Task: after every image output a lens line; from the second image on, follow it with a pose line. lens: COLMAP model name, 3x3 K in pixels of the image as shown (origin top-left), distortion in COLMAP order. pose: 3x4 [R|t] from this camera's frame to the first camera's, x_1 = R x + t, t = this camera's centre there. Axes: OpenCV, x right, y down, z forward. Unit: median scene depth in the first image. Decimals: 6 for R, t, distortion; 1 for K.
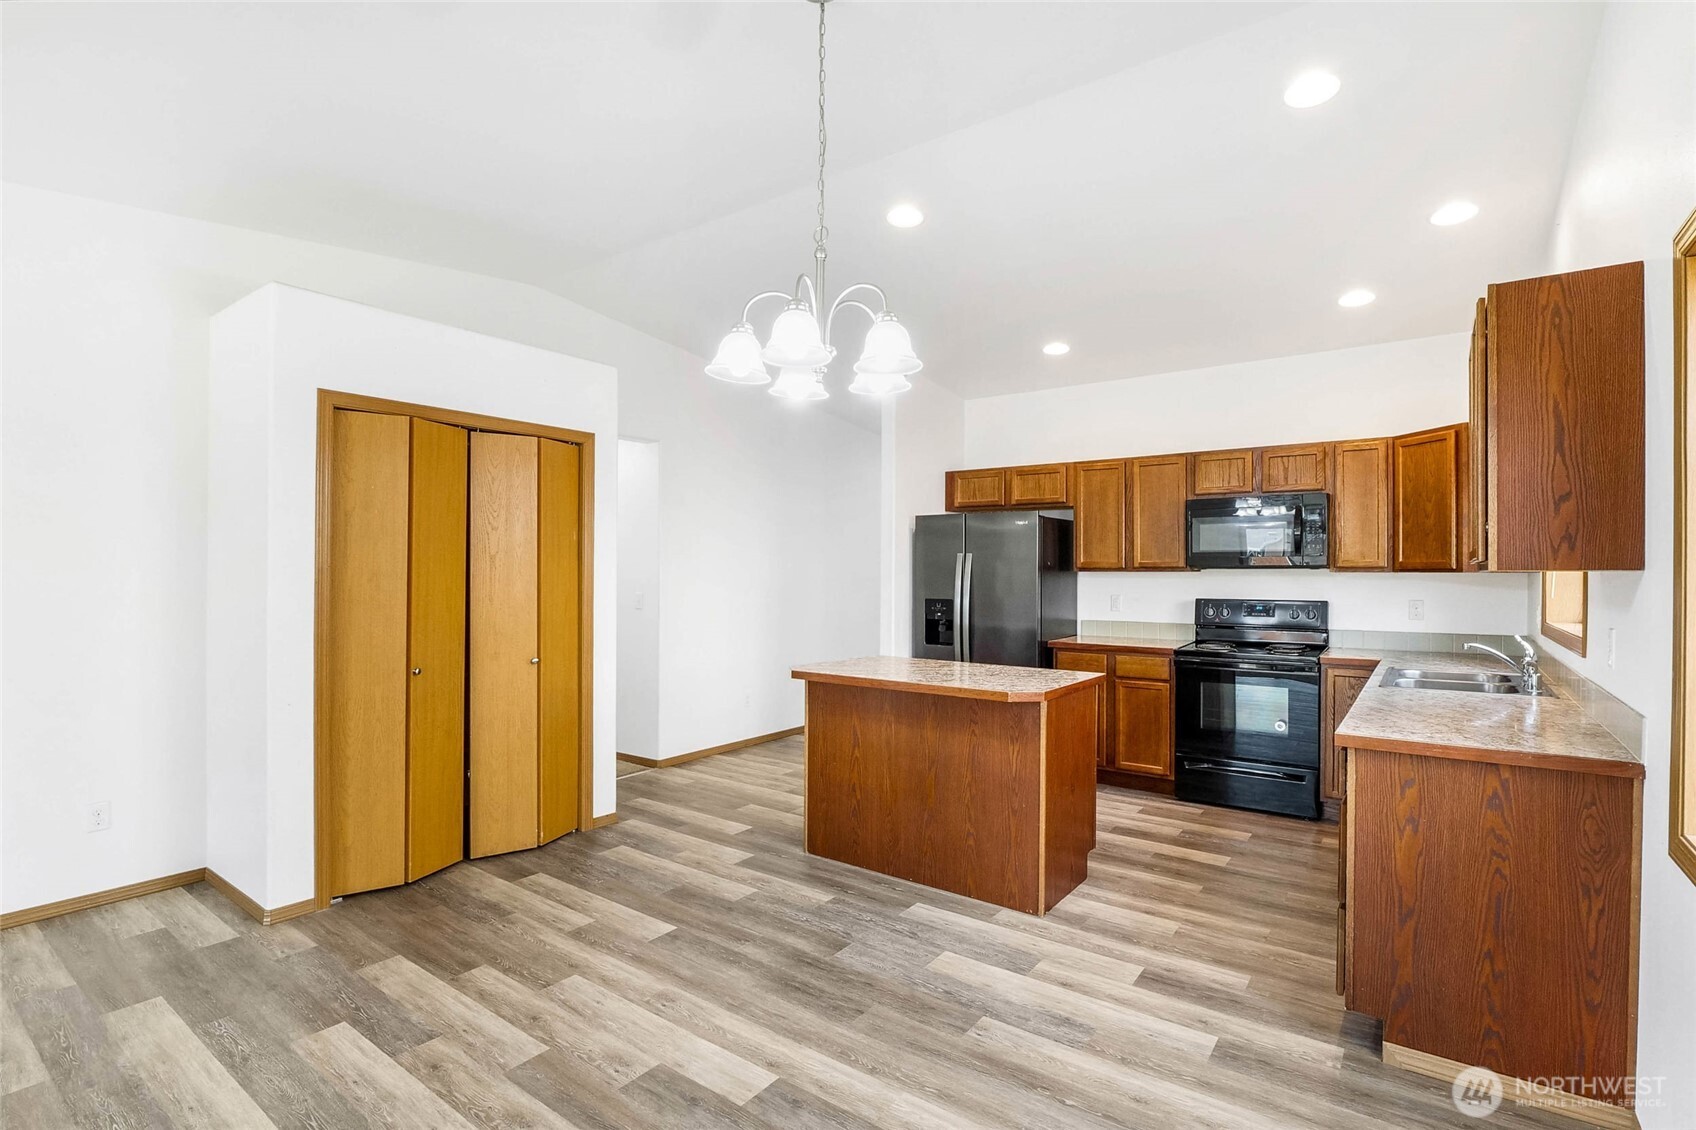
lens RADIAL K [[801.6, 0, 848.0], [0, 801.6, 565.0], [0, 0, 1]] dist [-0.016125, -0.000534]
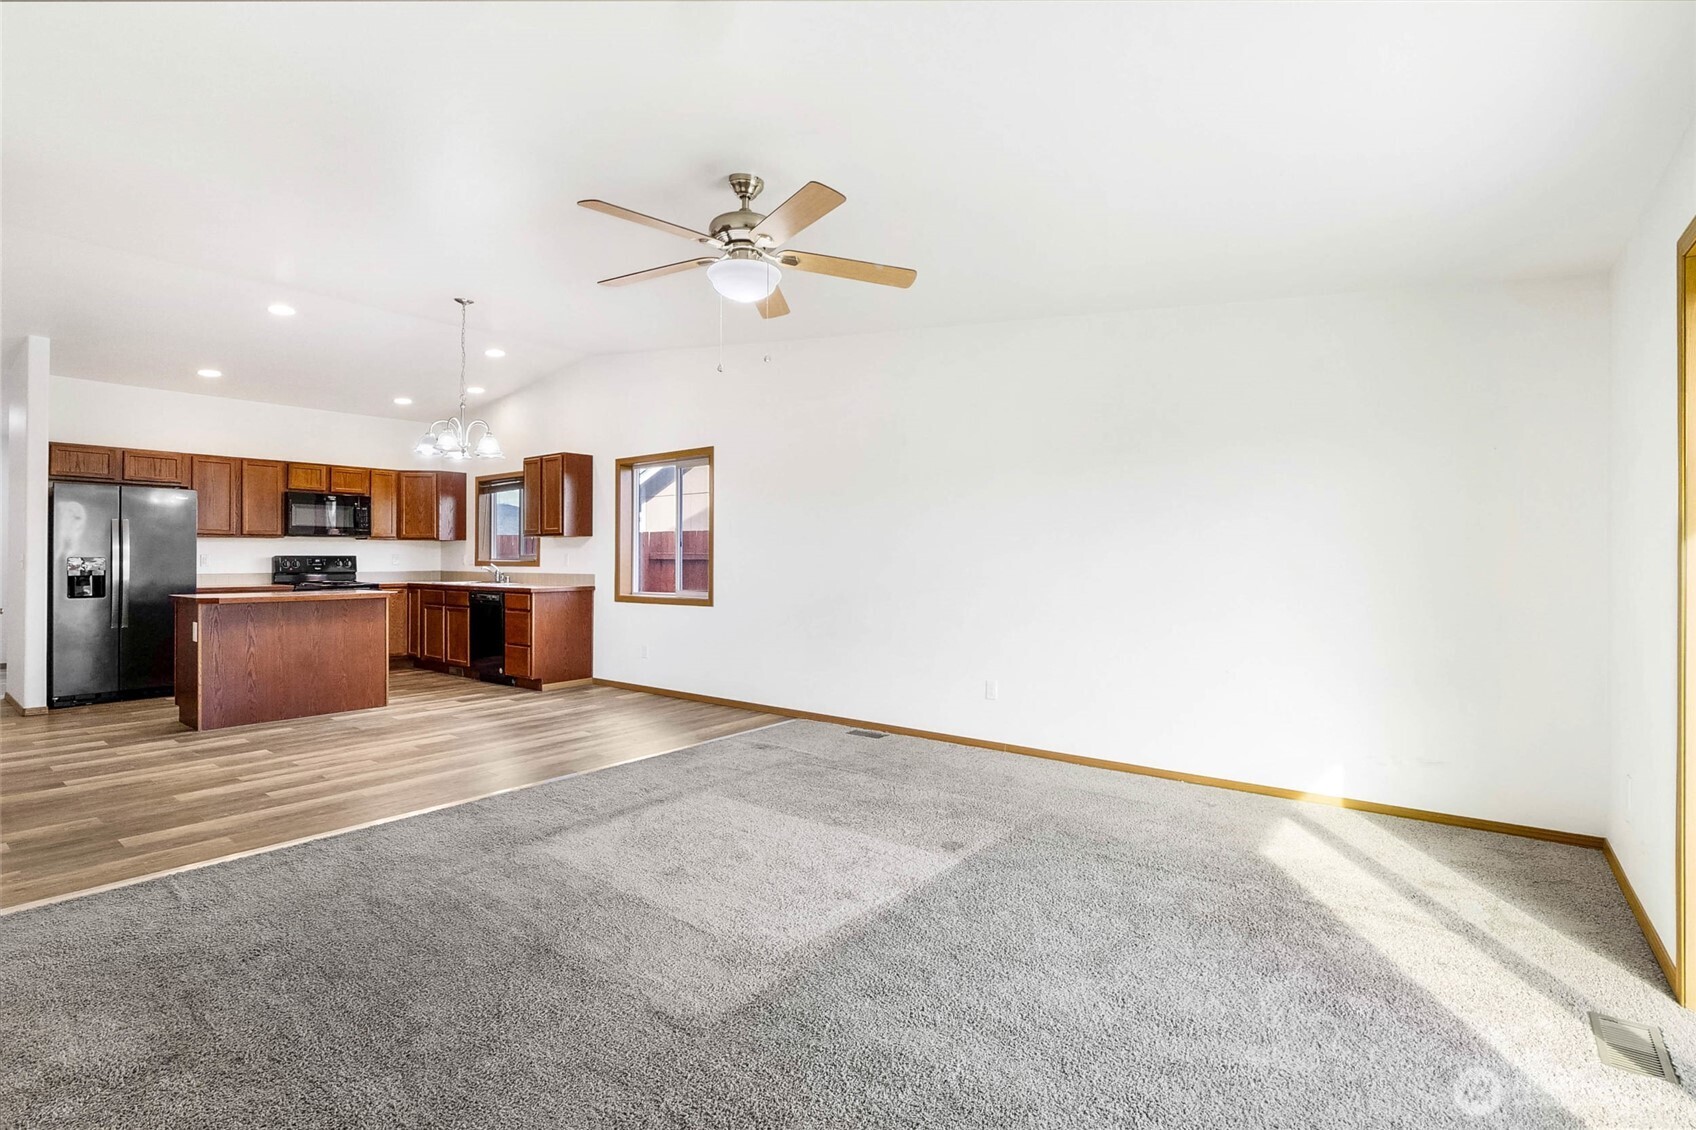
lens RADIAL K [[795.2, 0, 841.9], [0, 795.2, 554.4], [0, 0, 1]] dist [-0.019566, -0.000400]
pose [[0.018711, 0.000013, 0.999825, -1.178792], [-0.005828, 0.999983, 0.000096, 0.037052], [-0.999808, -0.005829, 0.018711, -0.123269]]
